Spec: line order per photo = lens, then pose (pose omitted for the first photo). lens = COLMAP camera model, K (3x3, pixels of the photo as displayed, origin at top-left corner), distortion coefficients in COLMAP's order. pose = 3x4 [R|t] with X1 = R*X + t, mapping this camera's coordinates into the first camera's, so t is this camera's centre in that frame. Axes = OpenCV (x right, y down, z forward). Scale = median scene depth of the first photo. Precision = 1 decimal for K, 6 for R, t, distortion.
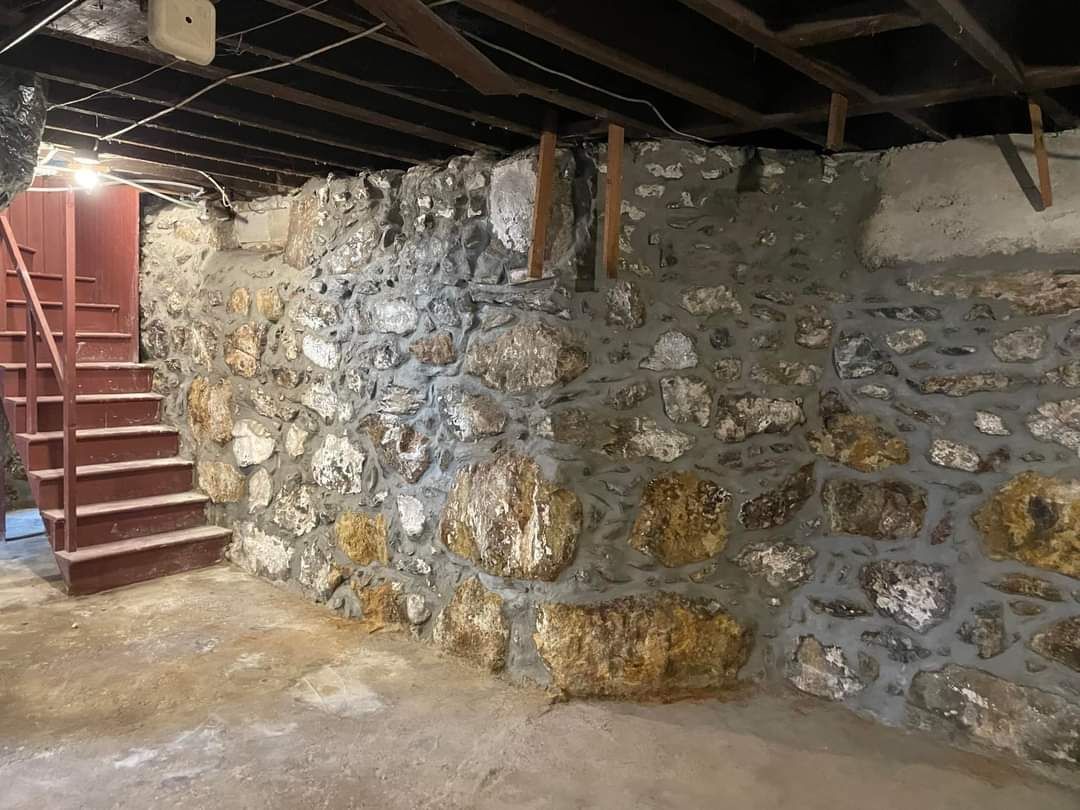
lens RADIAL K [[787.4, 0, 540.0], [0, 787.4, 405.0], [0, 0, 1]] dist [0.072930, -0.081921]
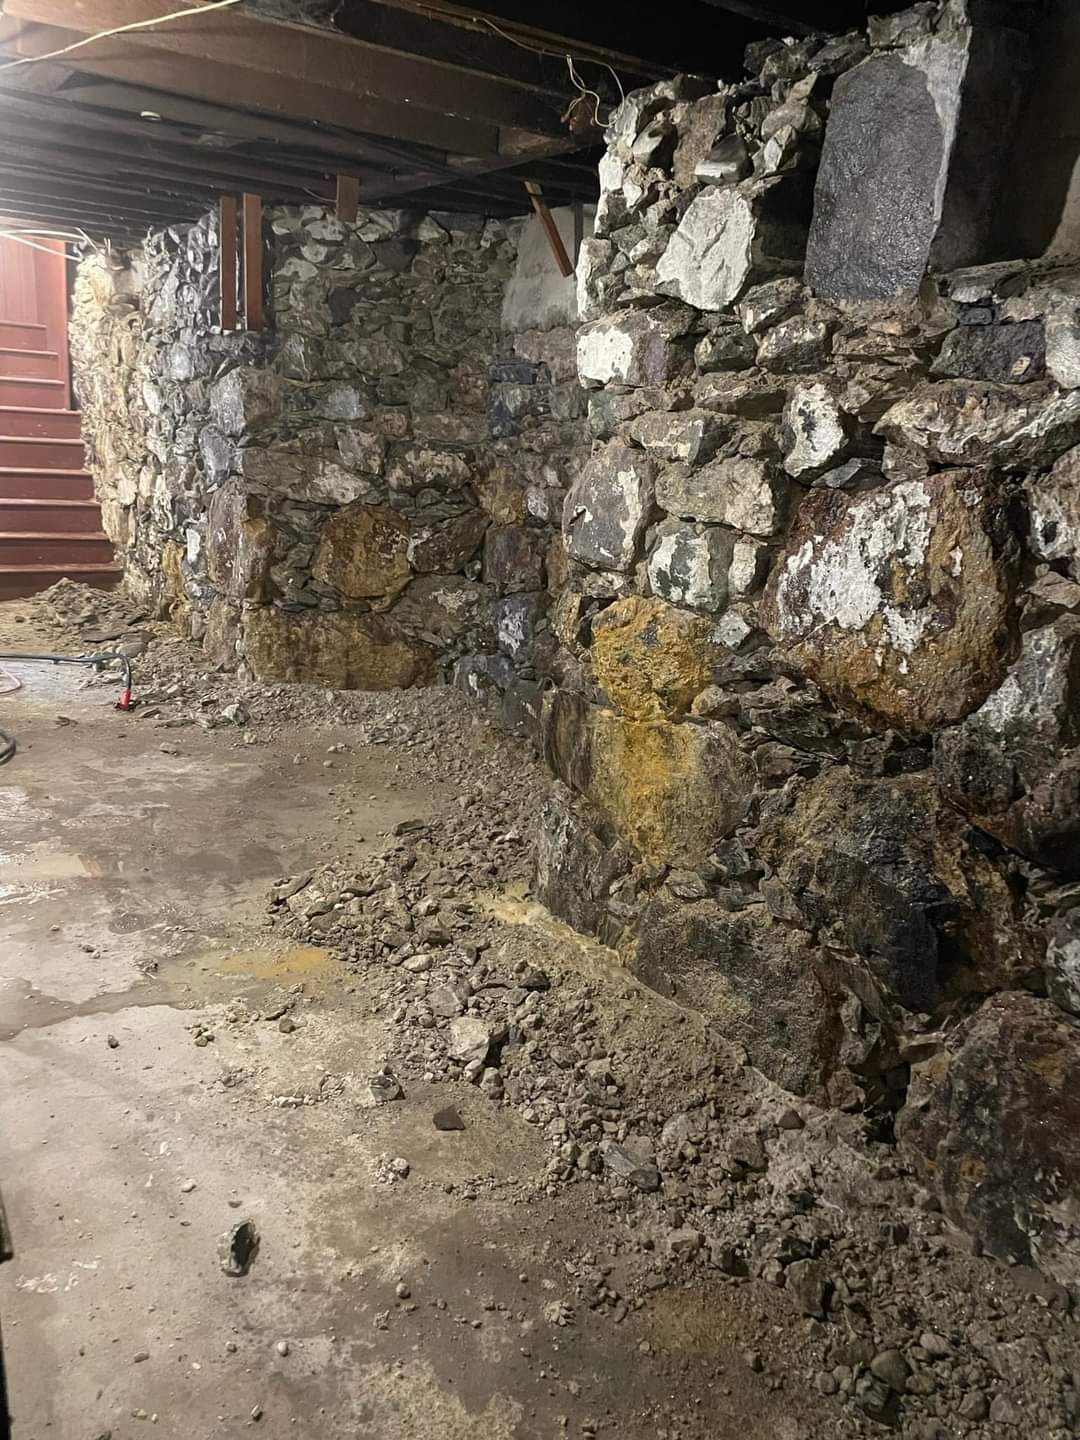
lens RADIAL K [[1049.9, 0, 540.0], [0, 1049.9, 720.0], [0, 0, 1]] dist [0.072930, -0.081921]
pose [[0.966422, 0.109331, -0.232539, 0.830826], [-0.064462, 0.979183, 0.192472, 0.066973], [0.248741, -0.171019, 0.953352, -0.454331]]
